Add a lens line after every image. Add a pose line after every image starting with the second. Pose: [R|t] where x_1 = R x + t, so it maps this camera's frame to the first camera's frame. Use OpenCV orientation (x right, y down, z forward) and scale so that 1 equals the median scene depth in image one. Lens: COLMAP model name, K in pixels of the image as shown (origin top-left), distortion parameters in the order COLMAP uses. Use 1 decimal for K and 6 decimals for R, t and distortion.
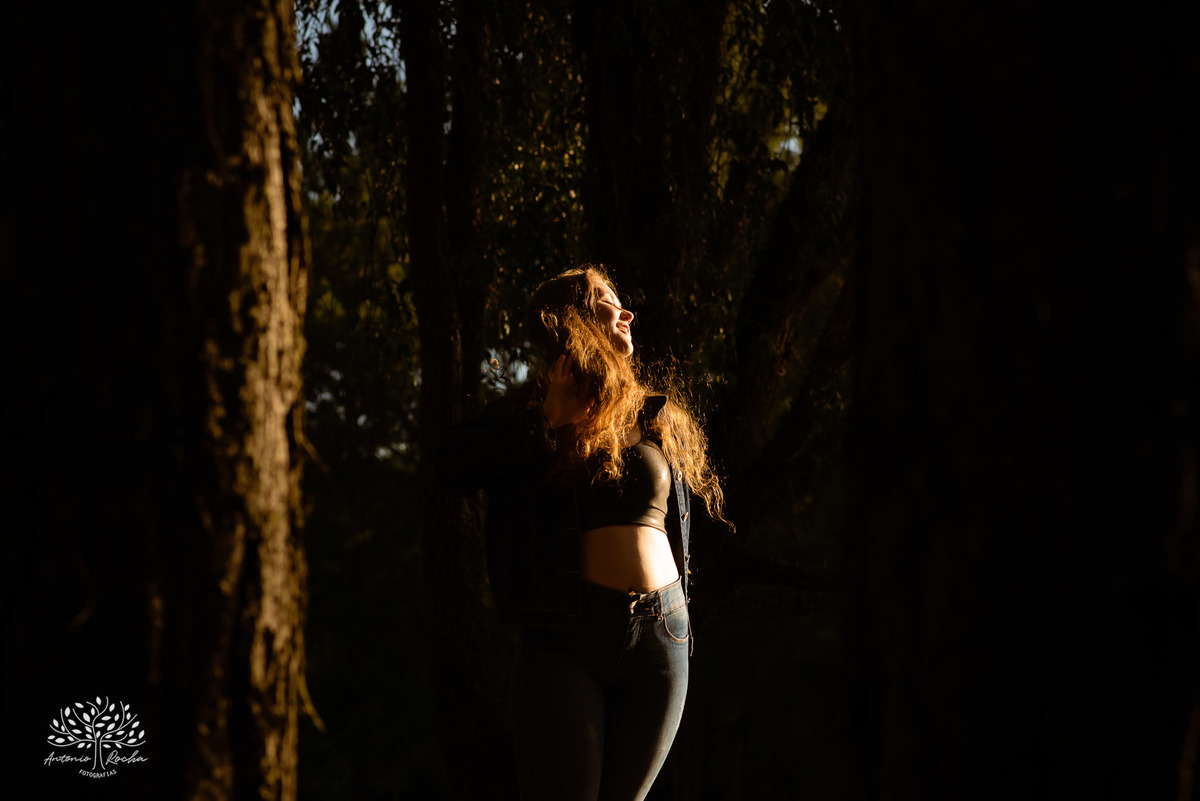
lens RADIAL K [[3178.5, 0, 600.0], [0, 3178.5, 400.5], [0, 0, 1]] dist [0.063771, -1.601270]
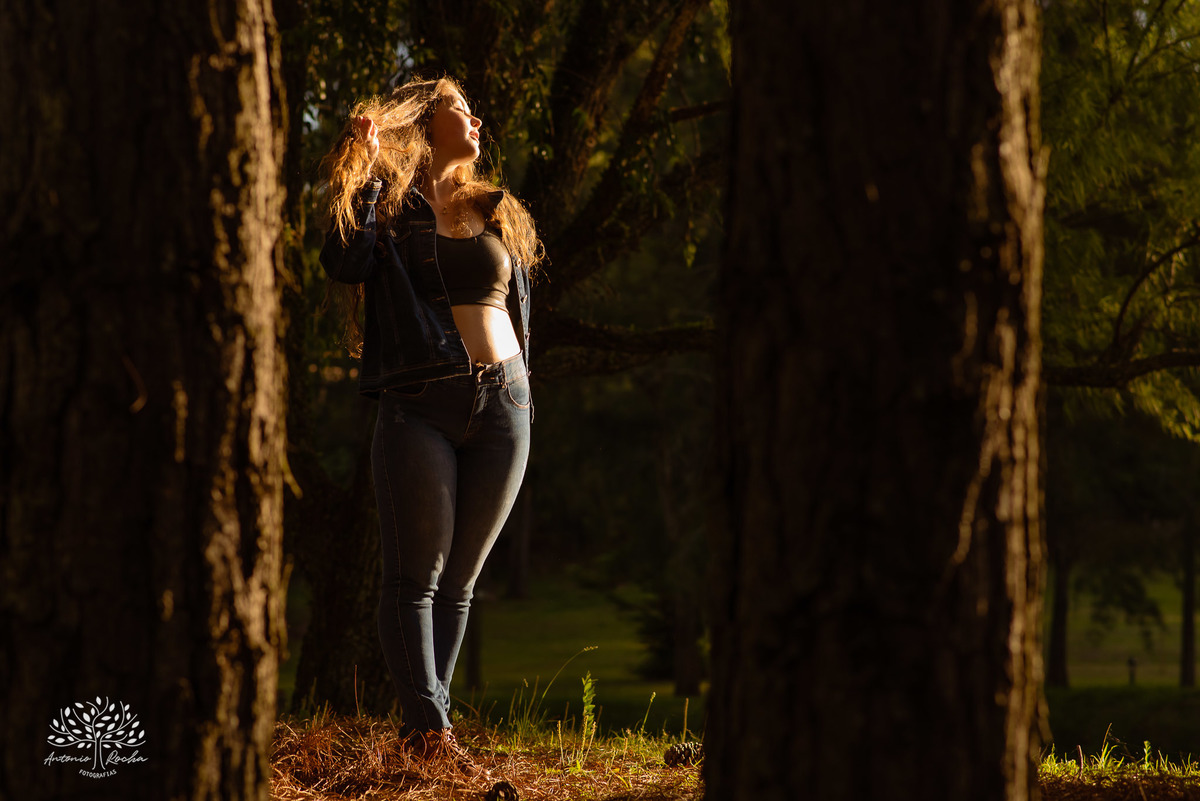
lens RADIAL K [[3178.5, 0, 600.0], [0, 3178.5, 400.5], [0, 0, 1]] dist [0.063771, -1.601270]
pose [[0.997069, 0.001107, 0.076502, -0.065541], [-0.007391, 0.996613, 0.081904, -0.040284], [-0.076153, -0.082230, 0.993700, -0.281108]]
